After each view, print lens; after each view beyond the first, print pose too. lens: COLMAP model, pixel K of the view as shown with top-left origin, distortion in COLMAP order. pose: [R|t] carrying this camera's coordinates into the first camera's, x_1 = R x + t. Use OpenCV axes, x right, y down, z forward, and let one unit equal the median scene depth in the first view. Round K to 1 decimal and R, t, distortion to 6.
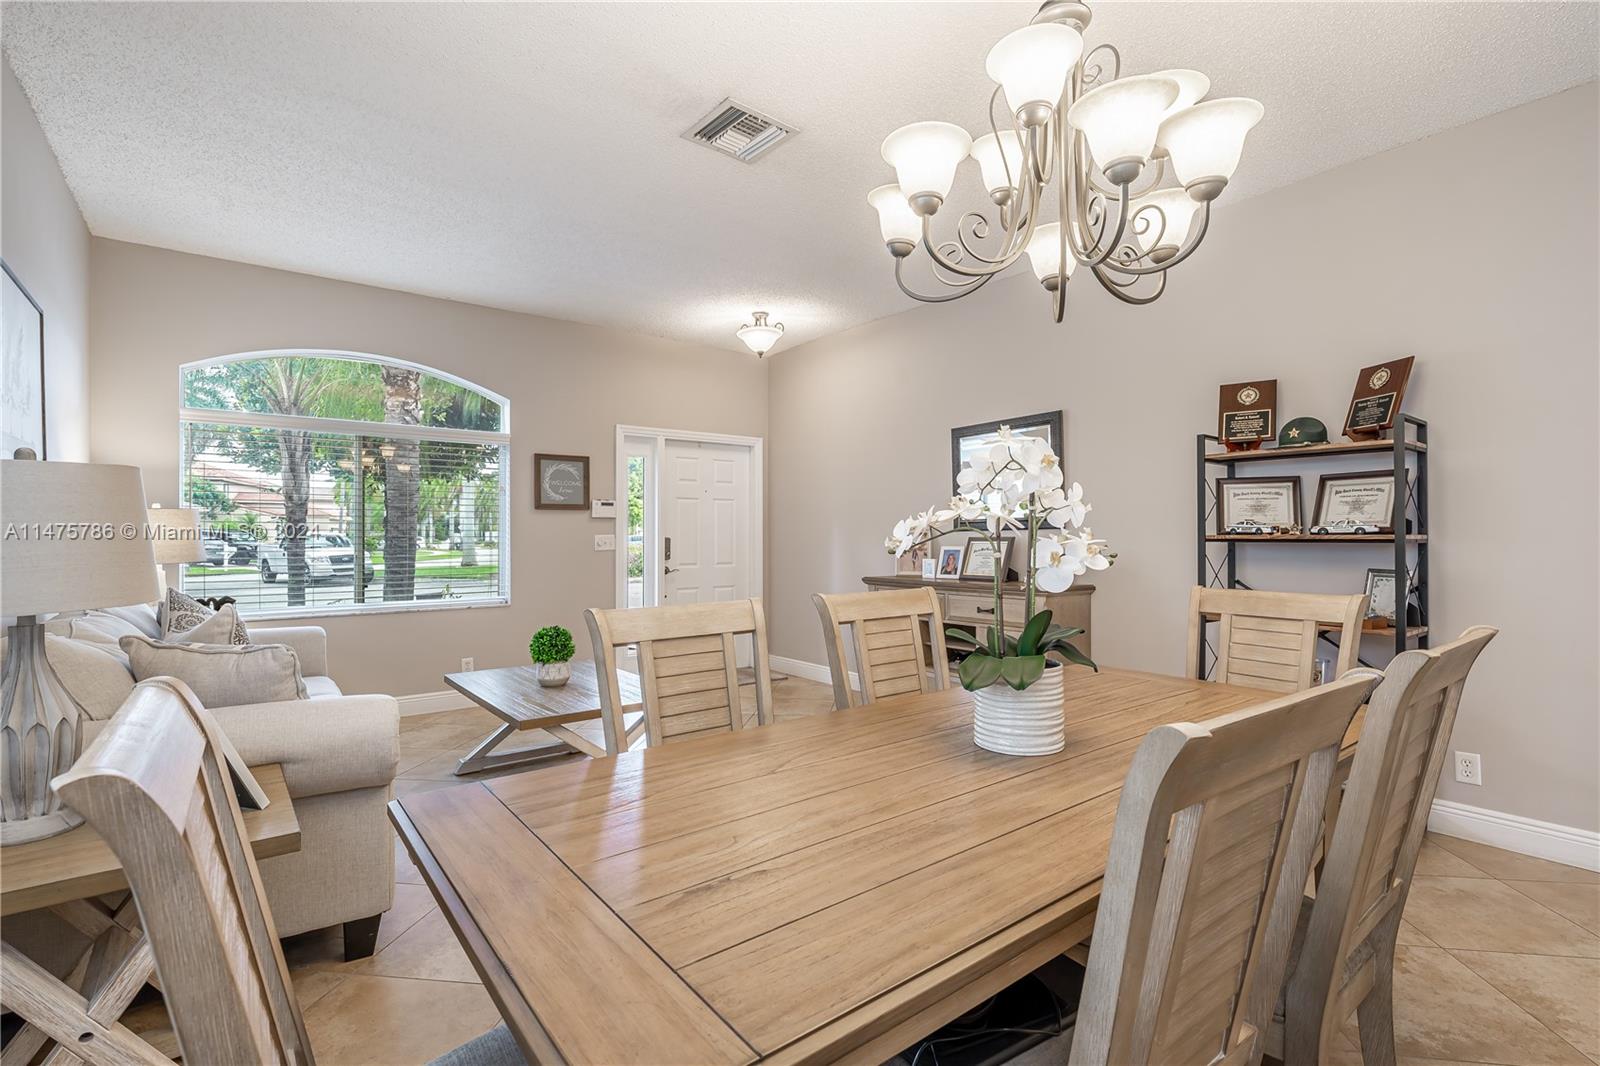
lens RADIAL K [[728.4, 0, 807.8], [0, 728.4, 532.8], [0, 0, 1]] dist [0.000518, -0.001297]
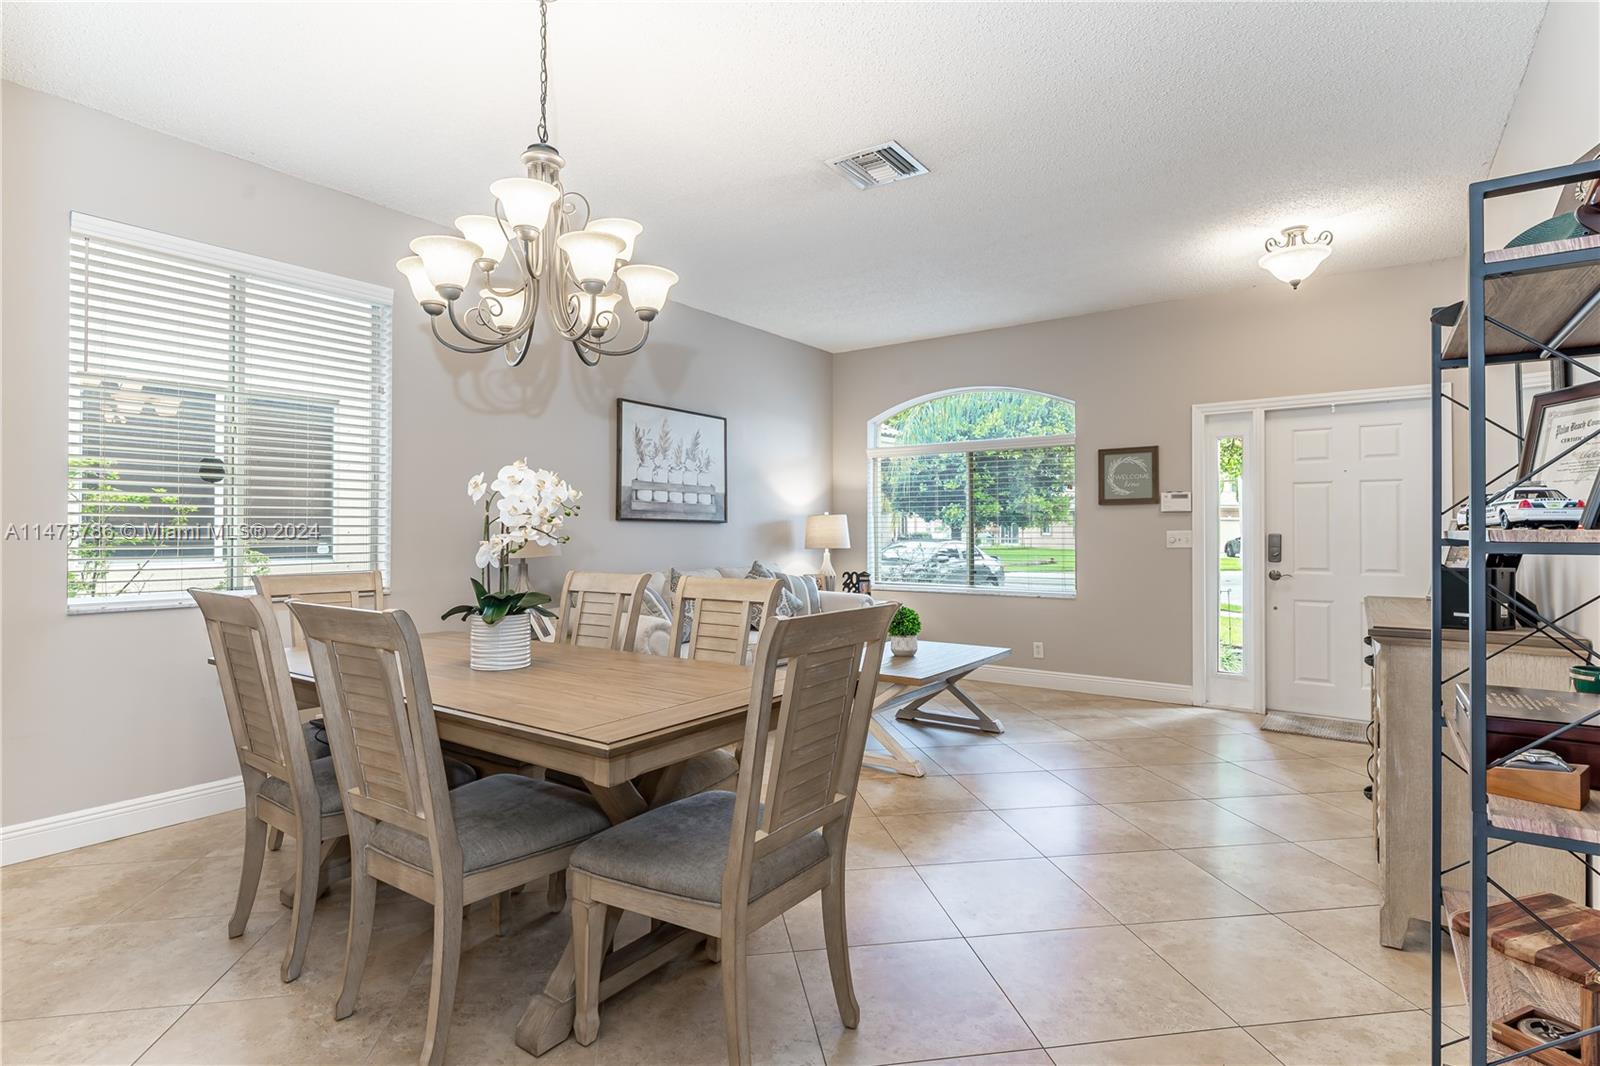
lens RADIAL K [[797.6, 0, 803.1], [0, 797.6, 524.0], [0, 0, 1]] dist [0.001860, 0.000179]
pose [[0.283542, -0.008728, -0.958920, 0.545549], [0.003847, 0.999961, -0.007964, 0.000460], [0.958952, -0.001431, 0.283564, 0.289571]]
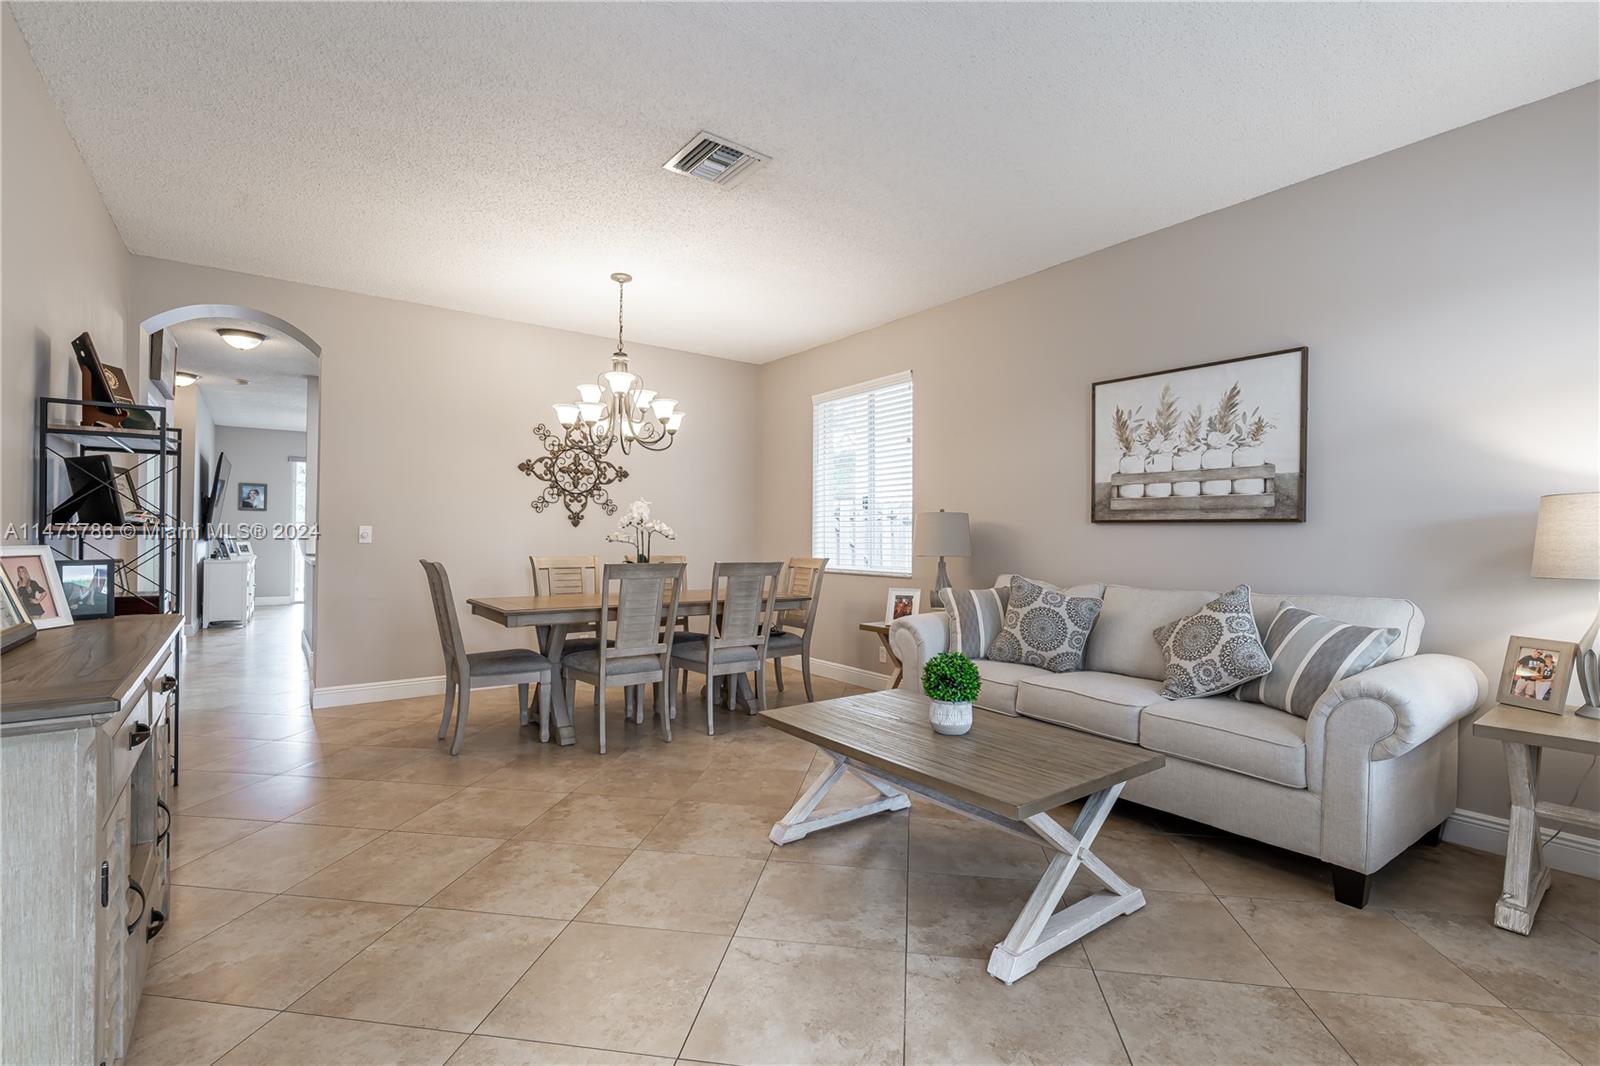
lens RADIAL K [[728.4, 0, 807.8], [0, 728.4, 532.8], [0, 0, 1]] dist [0.000518, -0.001297]
pose [[-0.999703, -0.007404, 0.023201, -0.136315], [-0.007662, 0.999909, -0.011069, 0.008280], [-0.023117, -0.011243, -0.999670, 1.097048]]
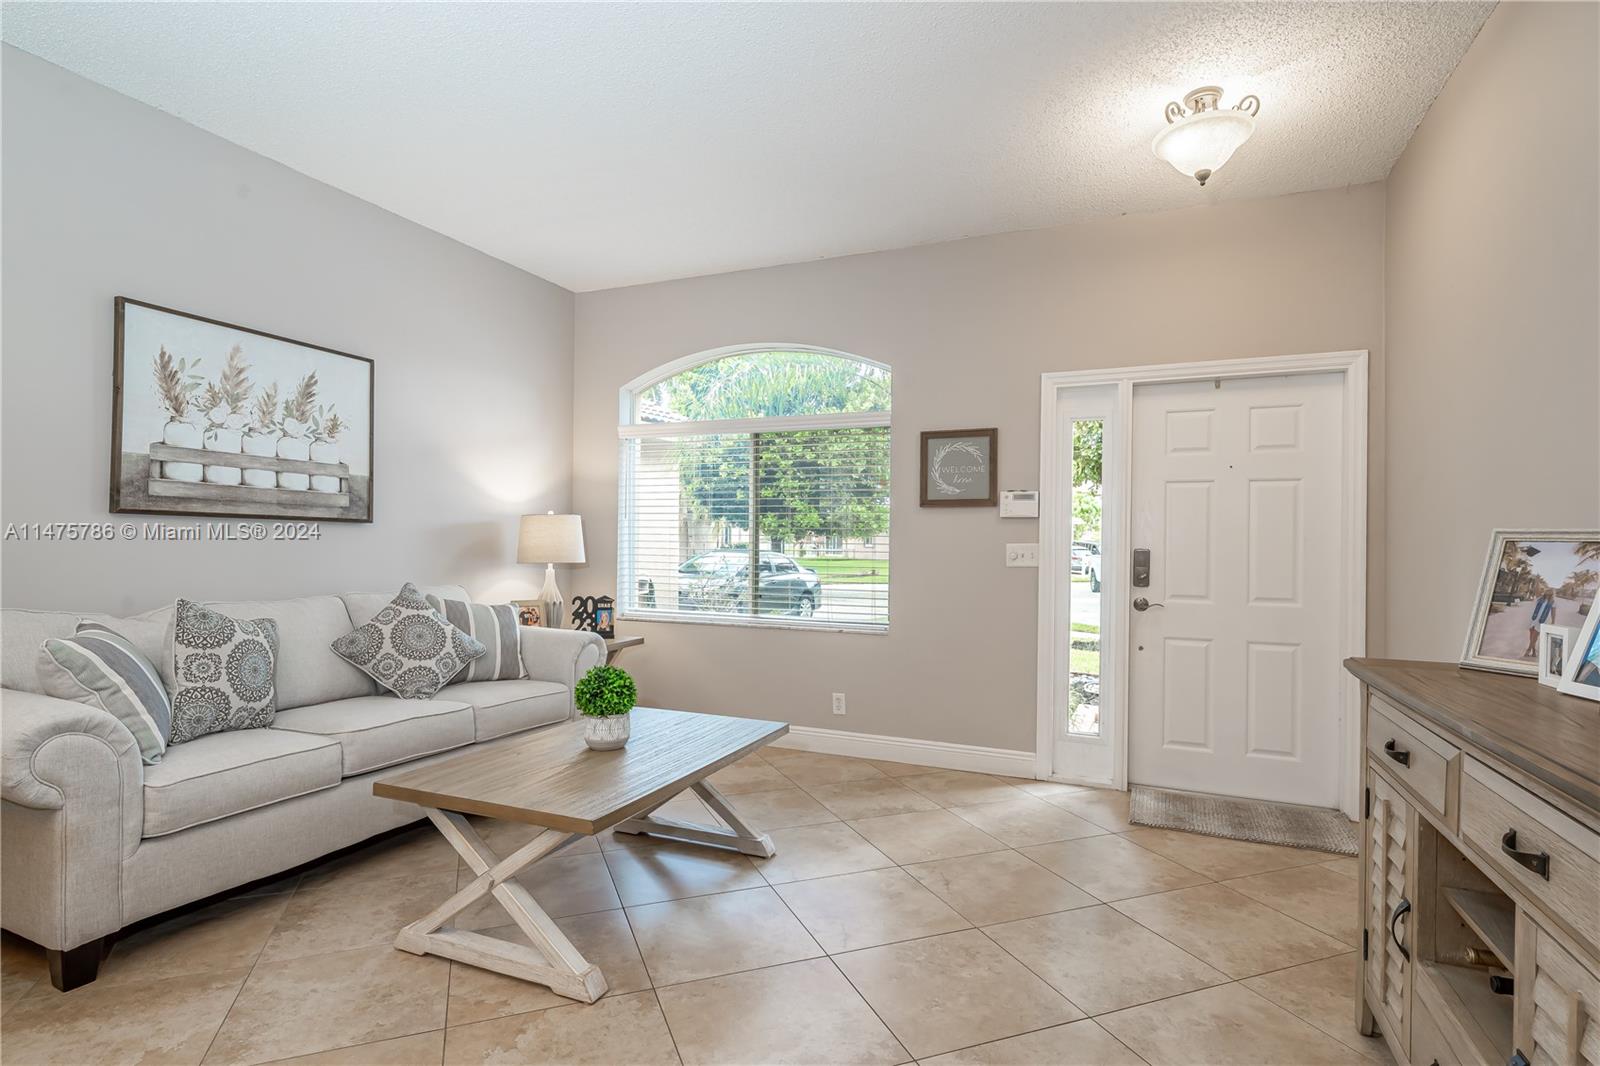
lens RADIAL K [[802.4, 0, 805.1], [0, 802.4, 540.9], [0, 0, 1]] dist [-0.000194, -0.000141]
pose [[0.481158, 0.004951, -0.876620, 0.273122], [-0.009117, 0.999958, 0.000643, 0.001794], [0.876587, 0.007683, 0.481183, 0.492165]]
